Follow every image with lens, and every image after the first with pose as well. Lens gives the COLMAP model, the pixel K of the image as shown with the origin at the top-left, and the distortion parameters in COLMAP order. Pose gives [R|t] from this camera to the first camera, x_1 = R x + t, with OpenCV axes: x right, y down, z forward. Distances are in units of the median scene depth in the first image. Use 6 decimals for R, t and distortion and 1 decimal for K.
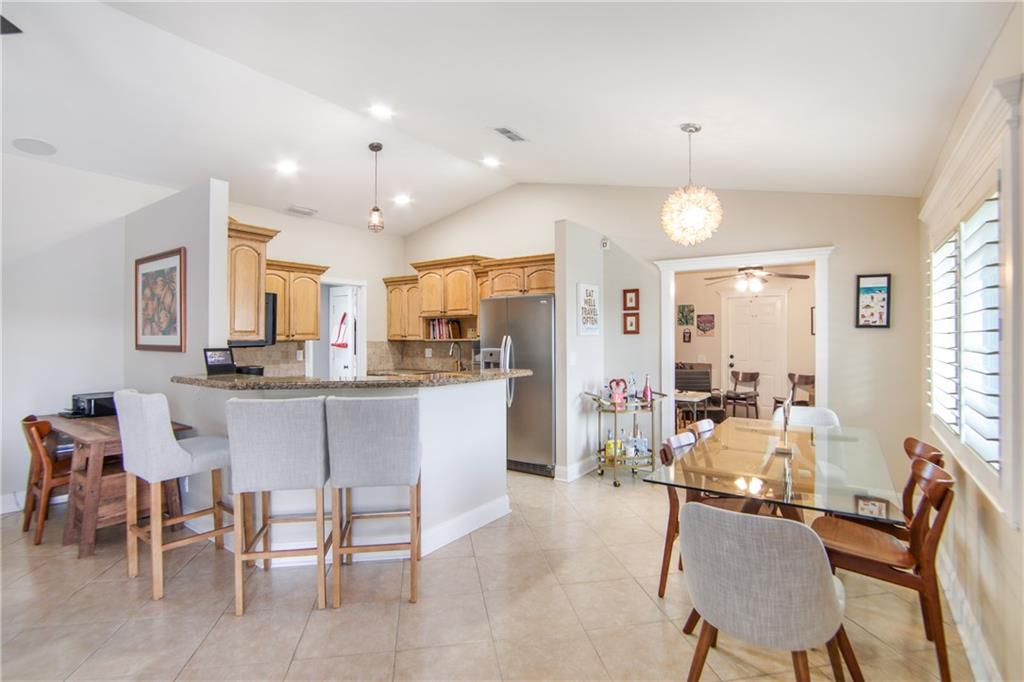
lens RADIAL K [[489.3, 0, 508.3], [0, 489.3, 333.2], [0, 0, 1]] dist [-0.013384, 0.001403]
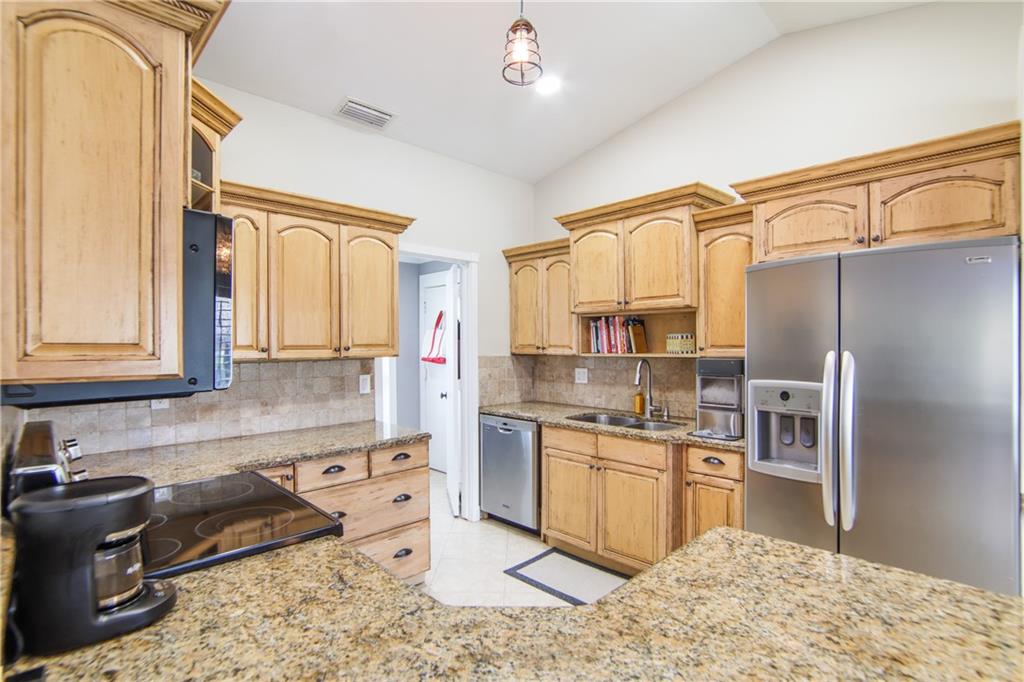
lens RADIAL K [[489.3, 0, 515.8], [0, 489.3, 344.8], [0, 0, 1]] dist [-0.013384, 0.001403]
pose [[0.986097, -0.000962, -0.166168, -0.152524], [0.002871, 0.999933, 0.011244, -0.004046], [0.166146, -0.011565, 0.986033, 0.442239]]
